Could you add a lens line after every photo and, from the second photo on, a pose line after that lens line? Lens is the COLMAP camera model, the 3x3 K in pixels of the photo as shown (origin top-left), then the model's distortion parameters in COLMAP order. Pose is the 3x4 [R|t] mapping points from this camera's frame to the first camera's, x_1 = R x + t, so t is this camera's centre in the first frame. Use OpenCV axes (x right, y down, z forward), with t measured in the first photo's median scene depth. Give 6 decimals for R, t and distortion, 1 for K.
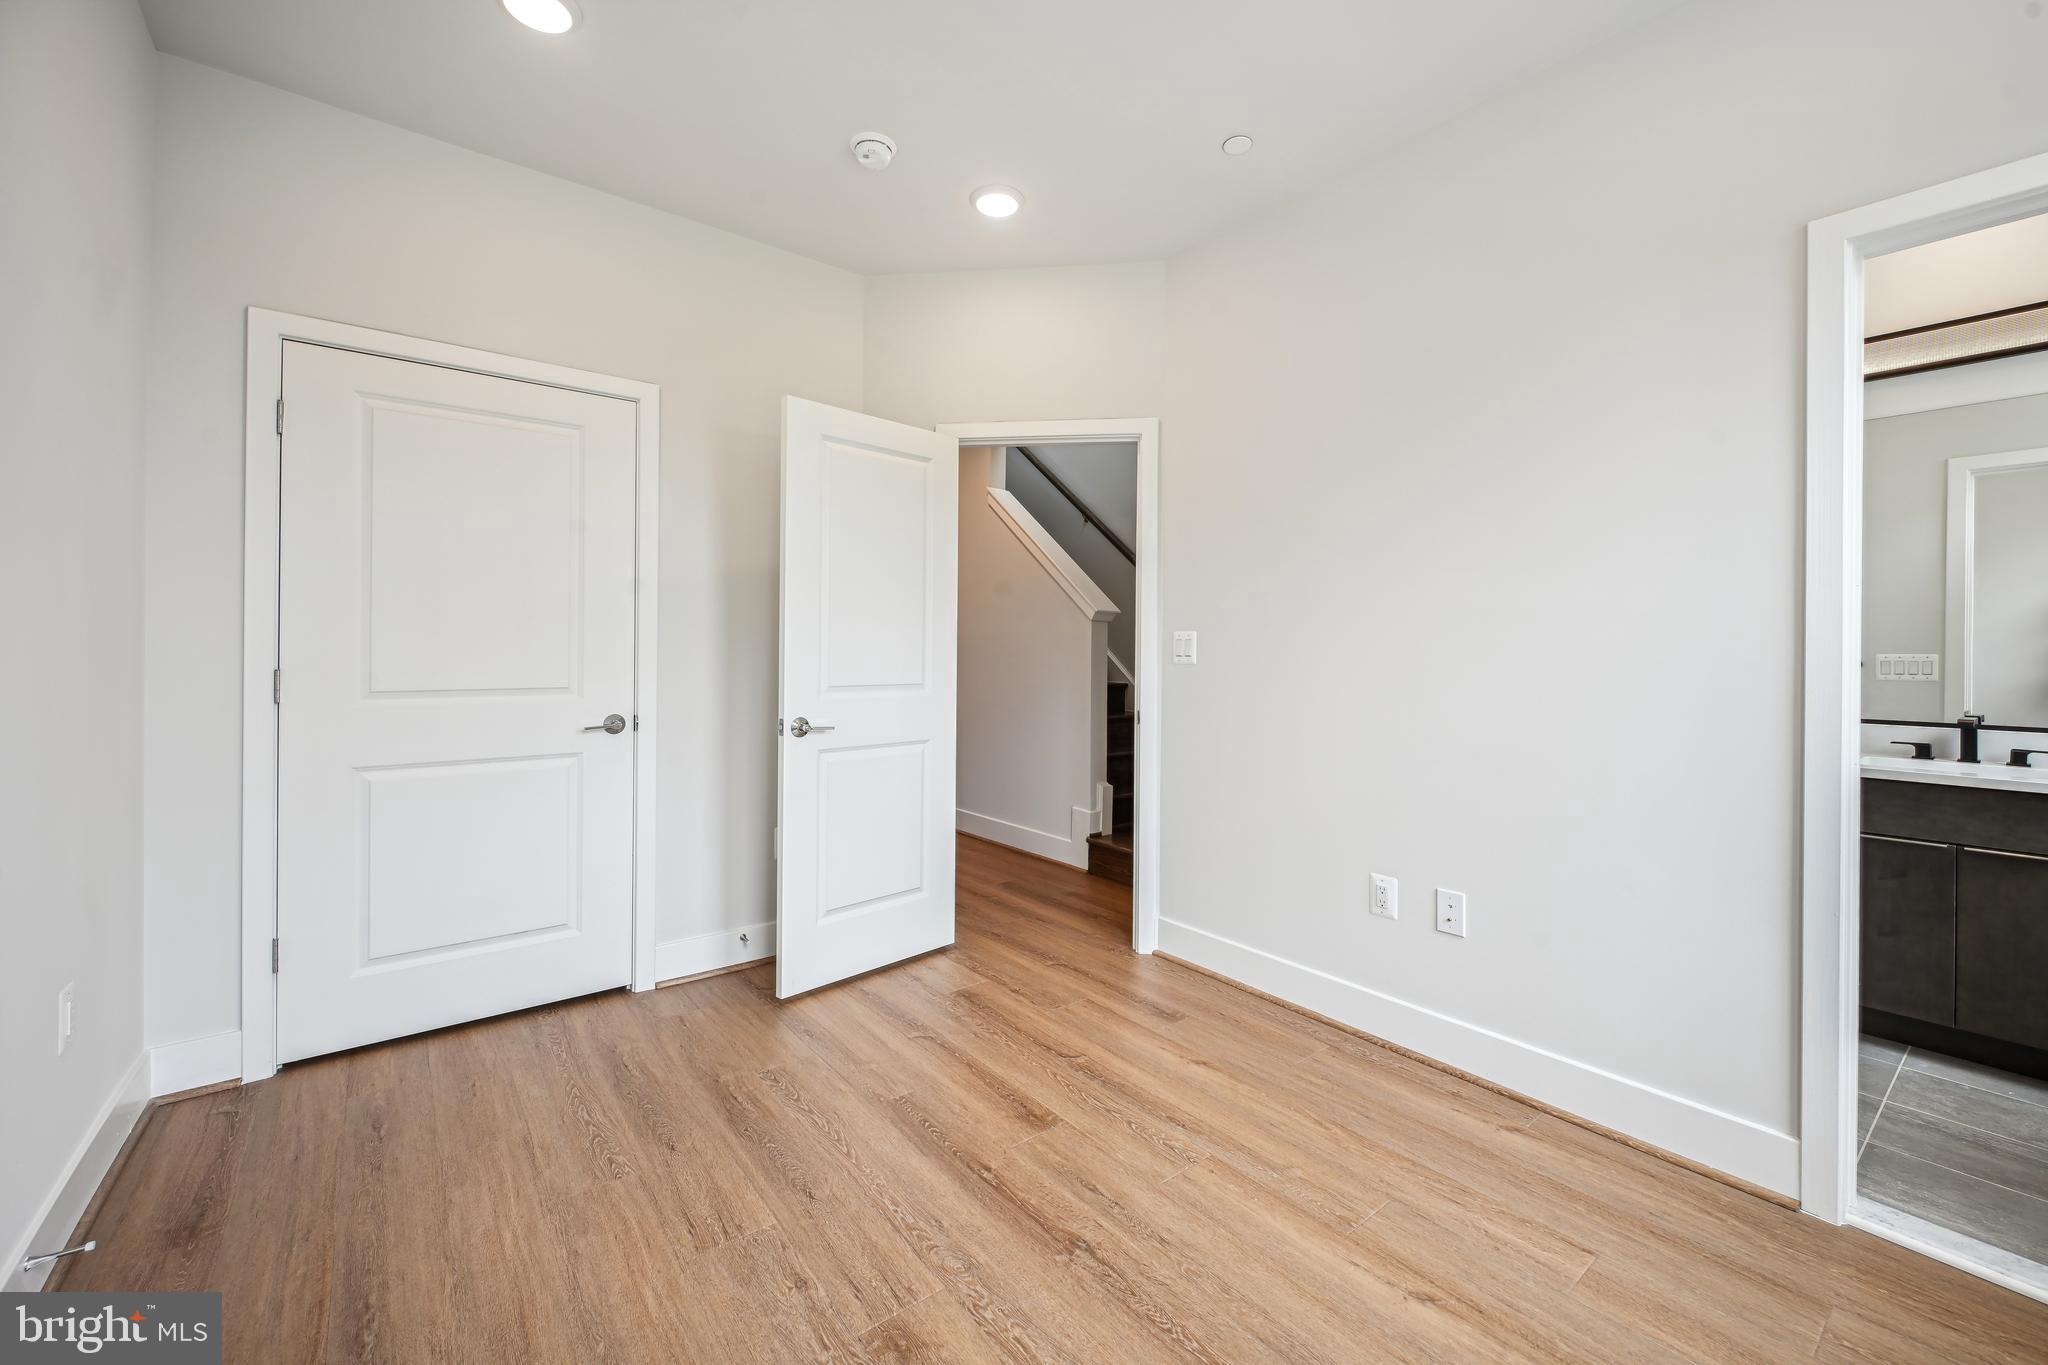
lens RADIAL K [[823.6, 0, 1022.3], [0, 823.6, 676.4], [0, 0, 1]] dist [0.003409, 0.000515]
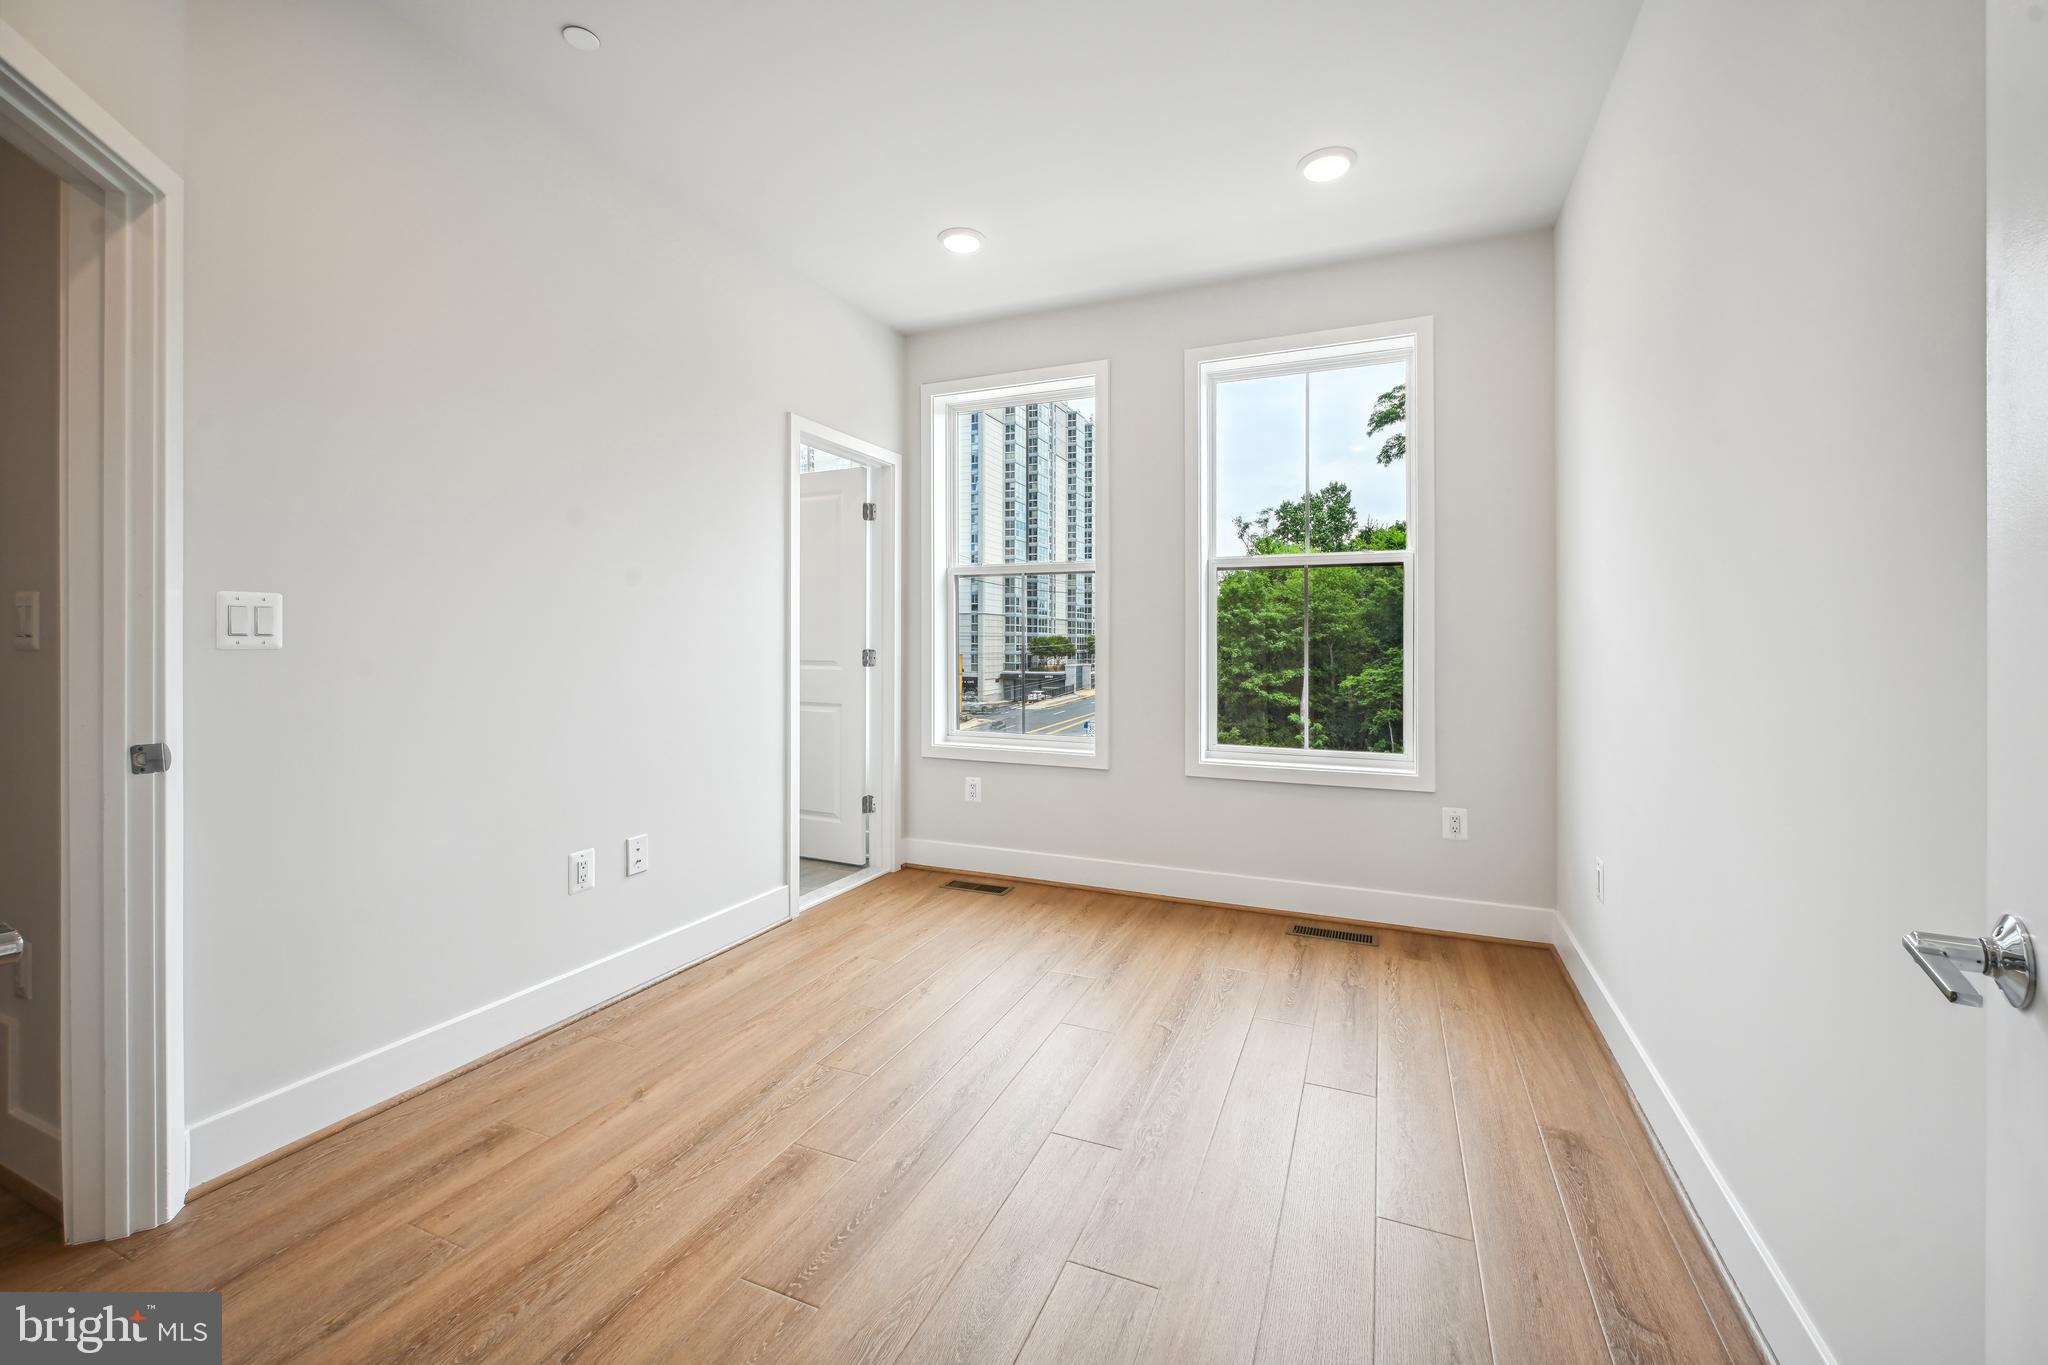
lens RADIAL K [[823.6, 0, 1022.3], [0, 823.6, 676.4], [0, 0, 1]] dist [0.003409, 0.000515]
pose [[-0.483421, -0.034850, 0.874694, -0.748605], [0.025491, 0.998223, 0.053861, -0.017097], [-0.875017, 0.048334, -0.481673, 1.052751]]
